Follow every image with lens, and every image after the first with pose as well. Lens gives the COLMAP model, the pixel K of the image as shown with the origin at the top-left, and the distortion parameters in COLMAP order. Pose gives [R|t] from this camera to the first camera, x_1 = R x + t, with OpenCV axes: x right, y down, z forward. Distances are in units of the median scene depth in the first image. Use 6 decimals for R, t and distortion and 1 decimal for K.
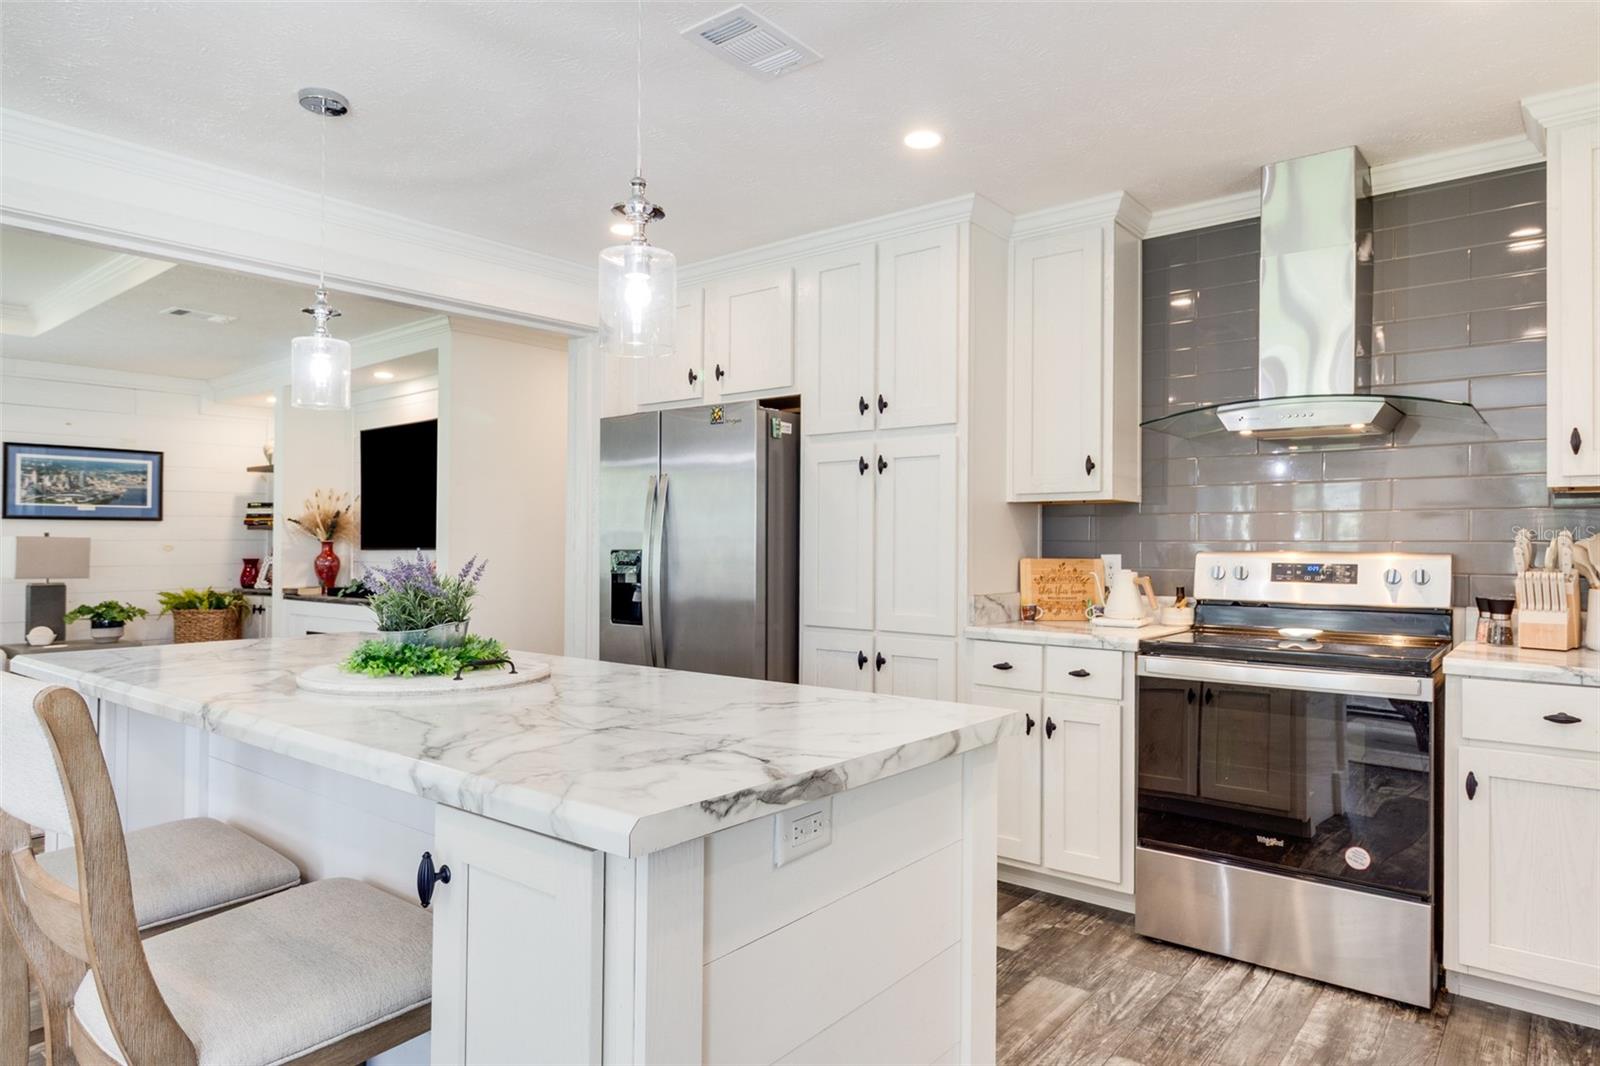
lens RADIAL K [[964.1, 0, 810.3], [0, 964.1, 511.9], [0, 0, 1]] dist [0.003216, -0.000680]
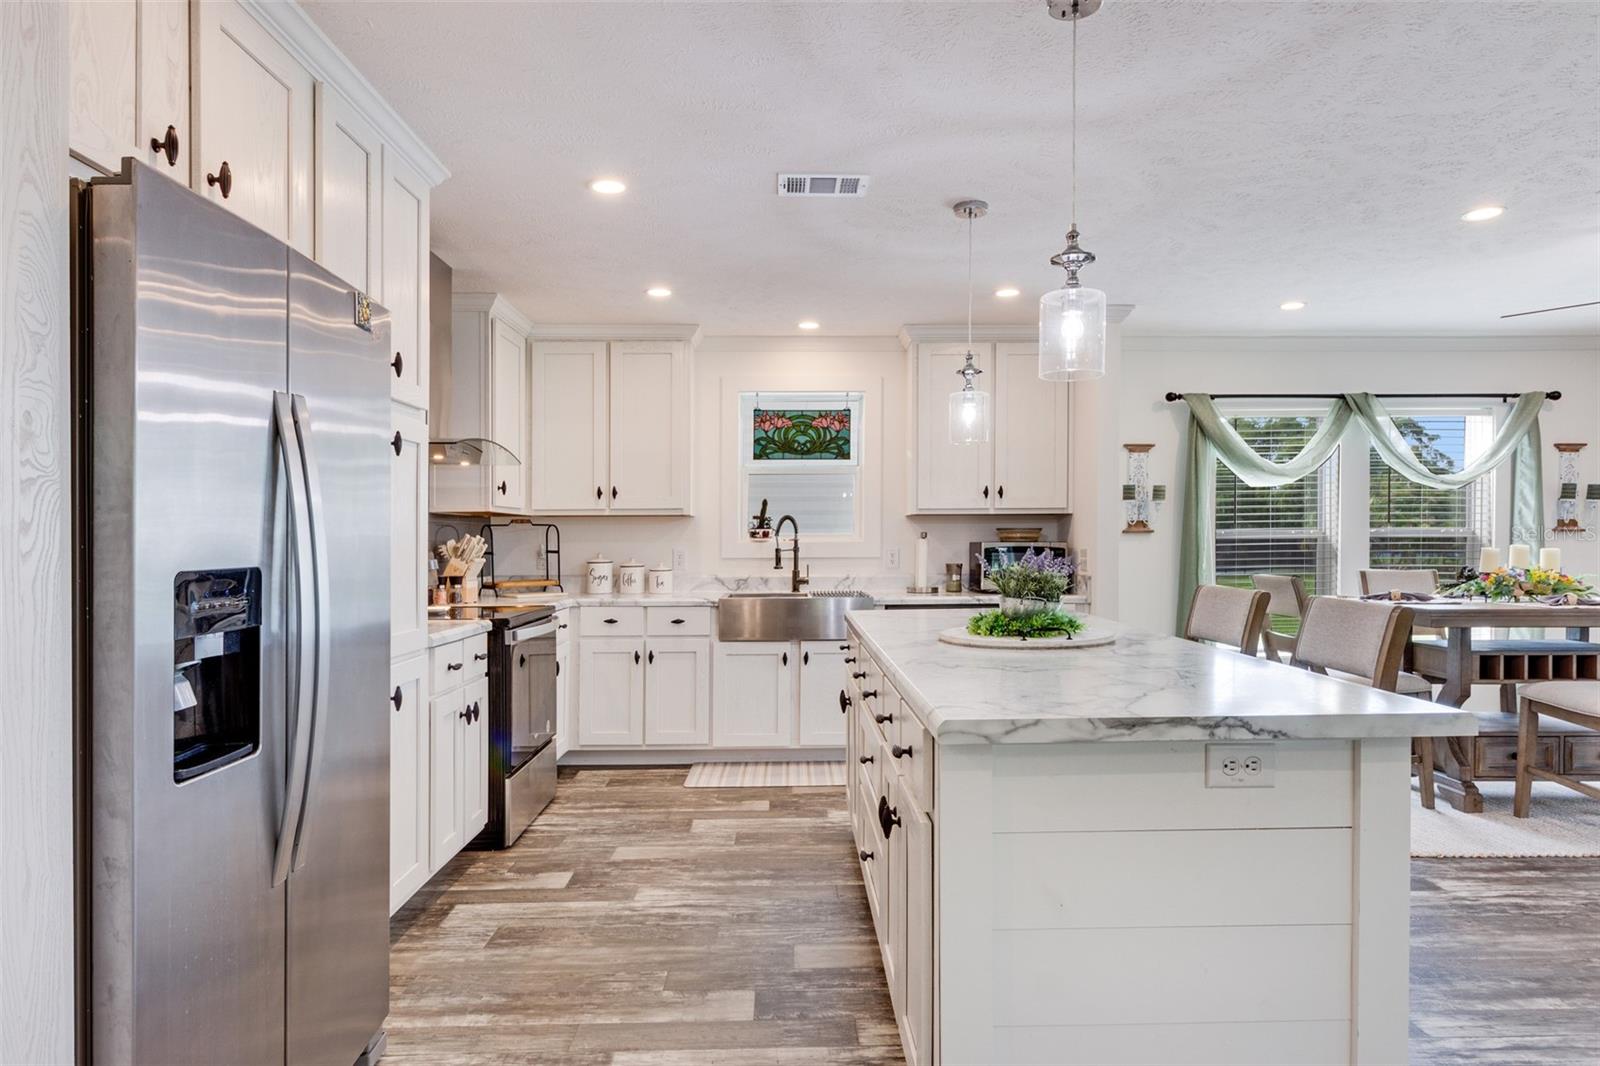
lens RADIAL K [[940.9, 0, 791.6], [0, 940.9, 553.8], [0, 0, 1]] dist [0.003370, -0.000895]
pose [[-0.624529, -0.011093, 0.780923, -0.875502], [-0.018918, 0.999821, -0.000927, 0.040799], [-0.780772, -0.015352, -0.624627, 1.495350]]
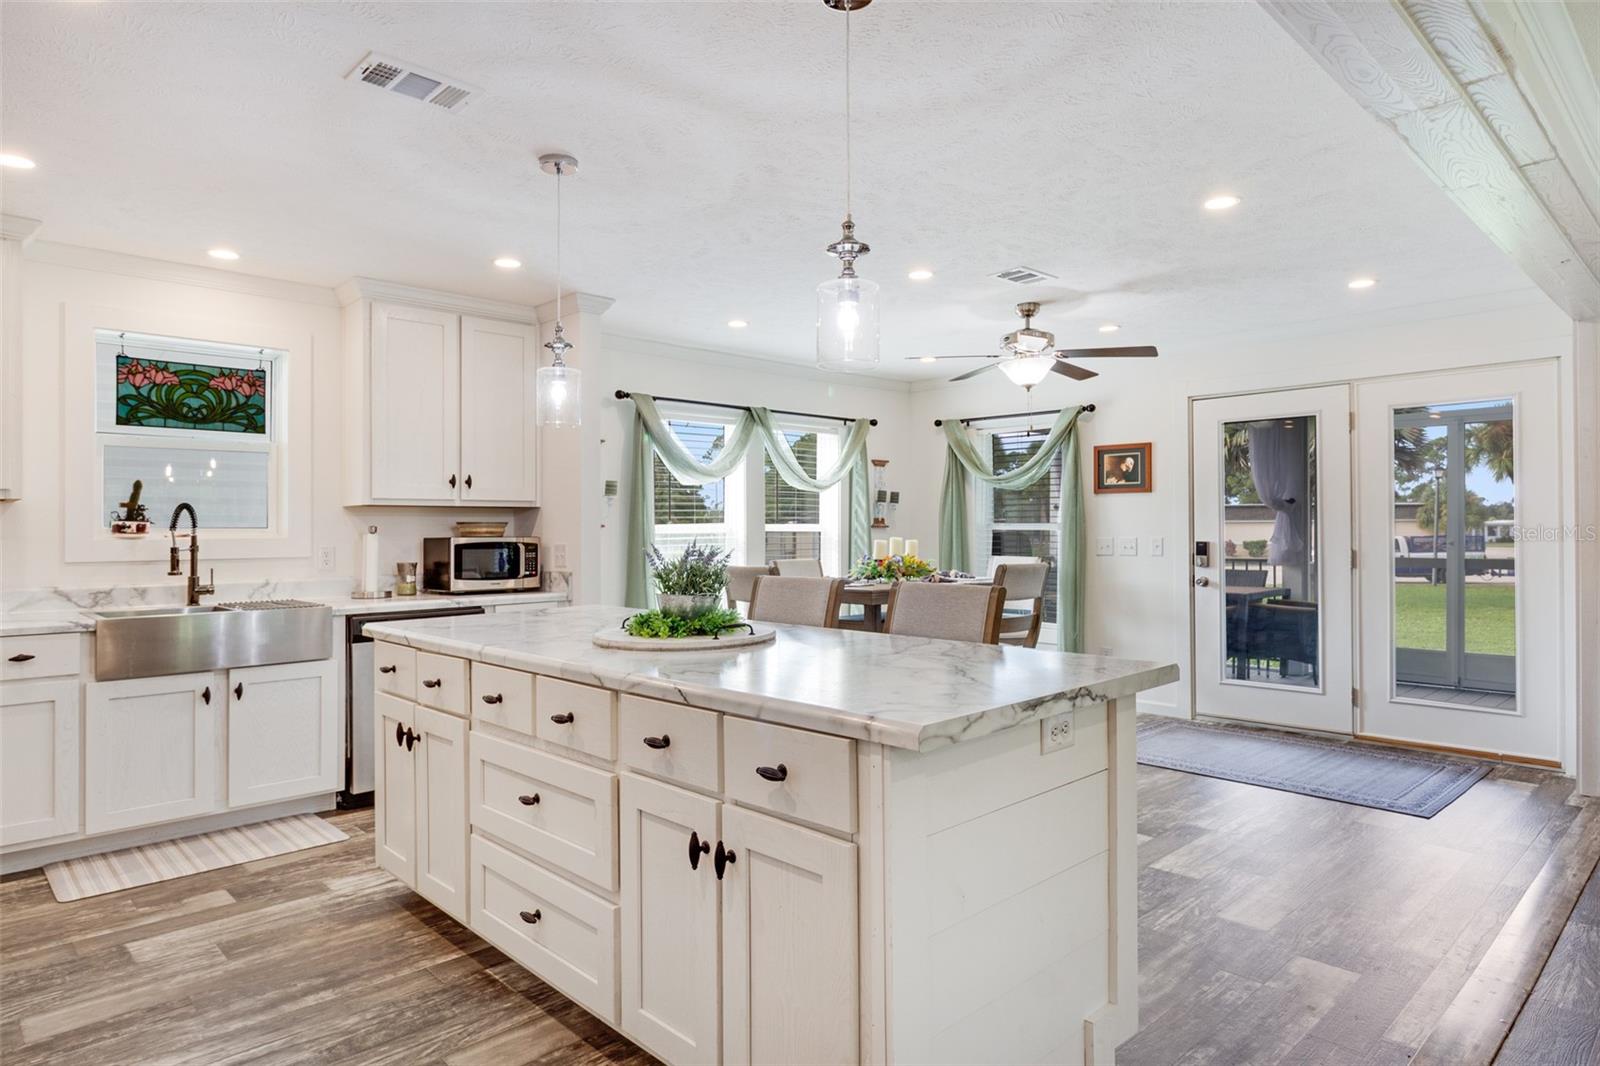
lens RADIAL K [[951.6, 0, 801.4], [0, 951.6, 539.5], [0, 0, 1]] dist [-0.000694, -0.001812]
pose [[-0.990021, 0.003758, 0.140872, -0.514342], [0.000976, 0.999803, -0.019814, 0.045597], [-0.140919, -0.019479, -0.989830, 1.597174]]
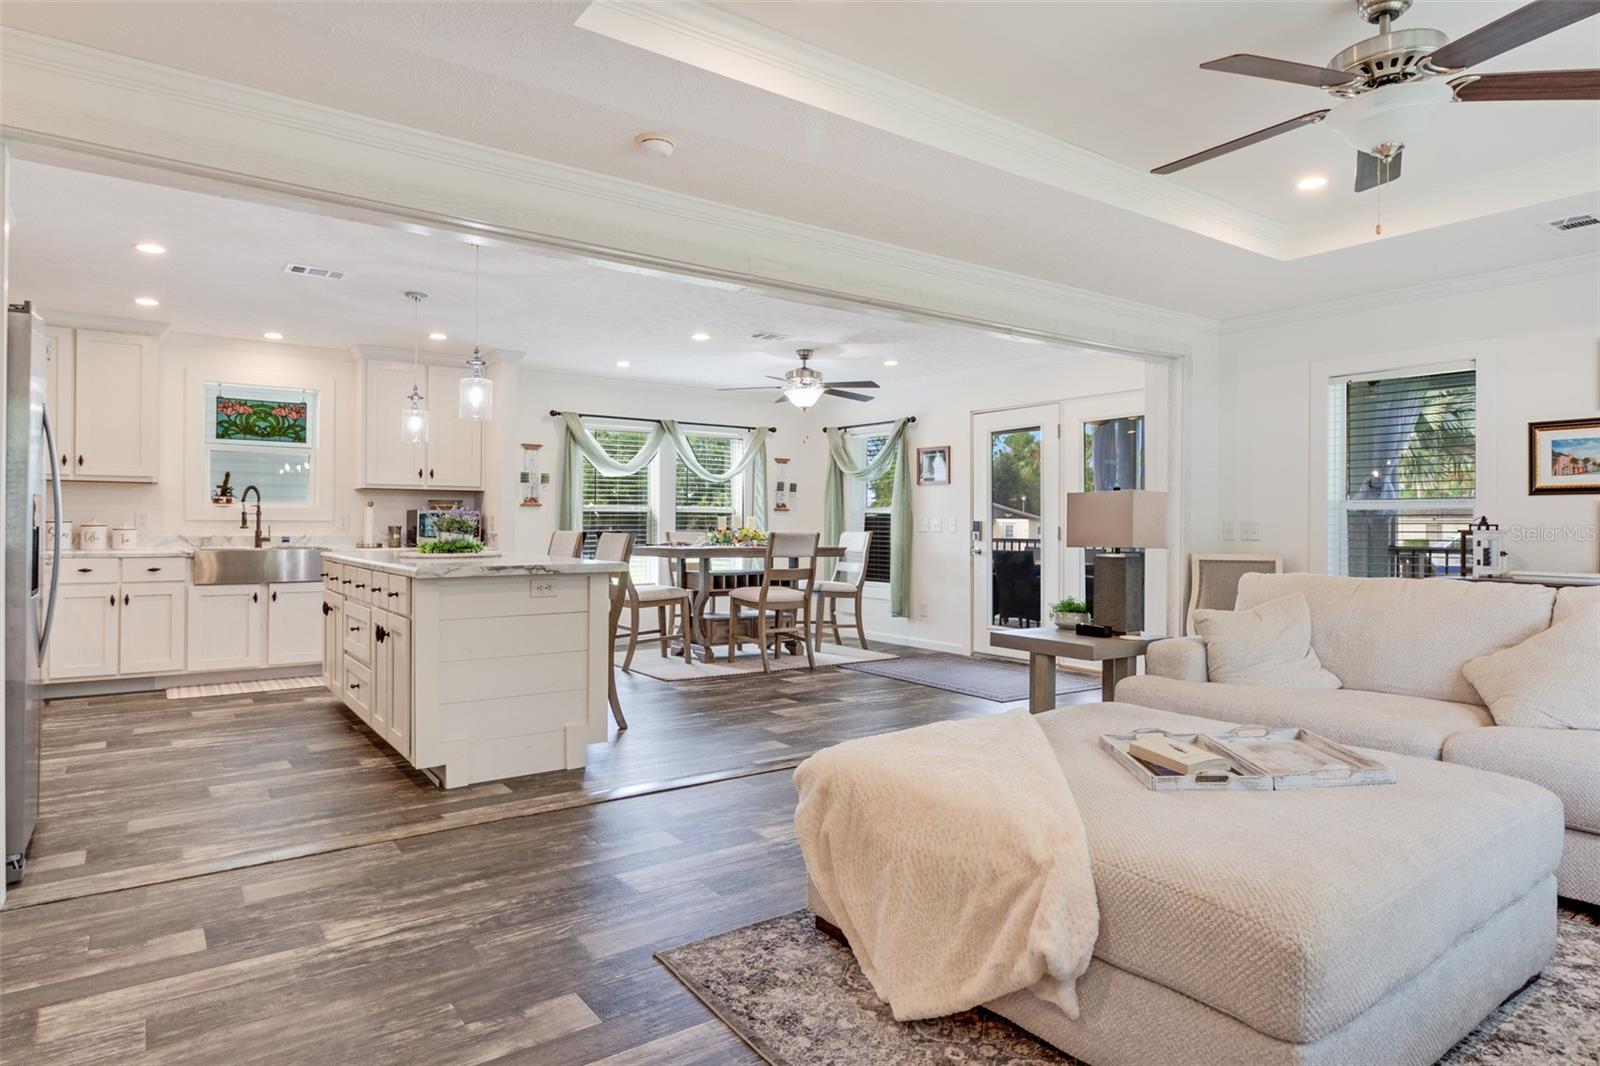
lens RADIAL K [[951.6, 0, 801.4], [0, 951.6, 539.5], [0, 0, 1]] dist [-0.000694, -0.001812]
pose [[-0.956779, -0.010767, 0.290618, -1.382316], [-0.015178, 0.999801, -0.012928, 0.104619], [-0.290421, -0.016780, -0.956752, 2.174799]]
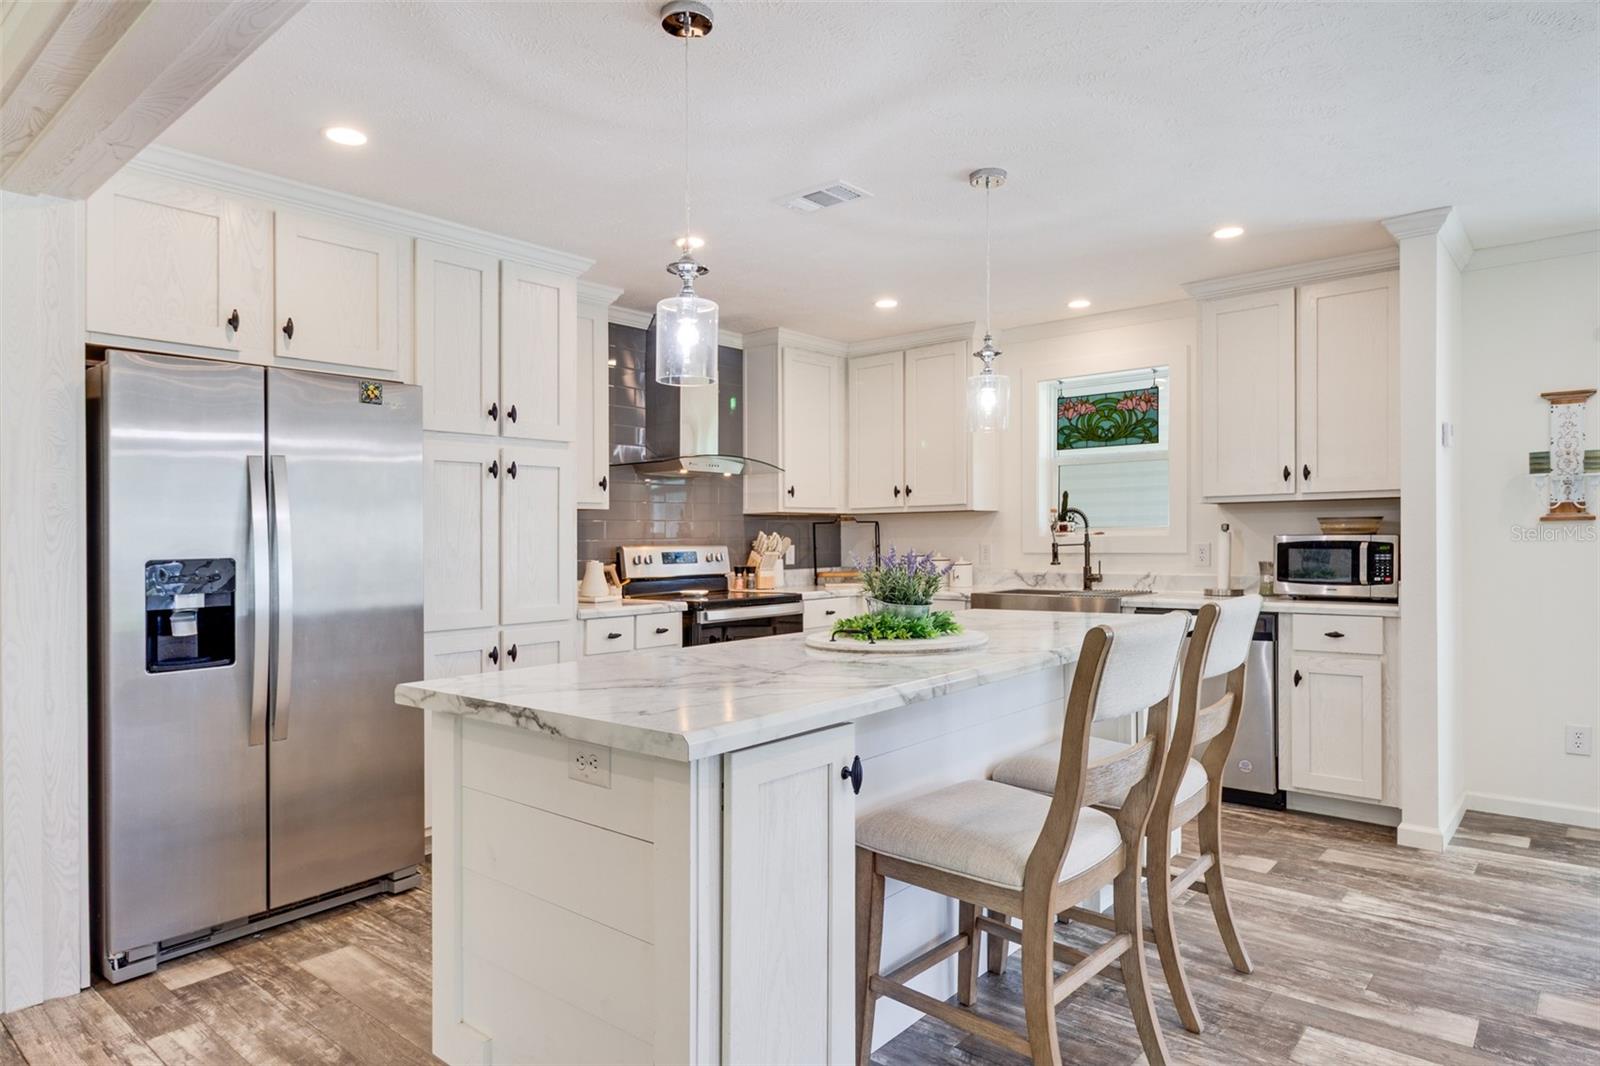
lens RADIAL K [[941.3, 0, 808.4], [0, 941.3, 529.3], [0, 0, 1]] dist [-0.004734, 0.003318]
pose [[0.044436, 0.005240, 0.998999, -1.184007], [-0.016367, 0.999856, -0.004516, 0.018980], [-0.998878, -0.016150, 0.044515, 0.754478]]
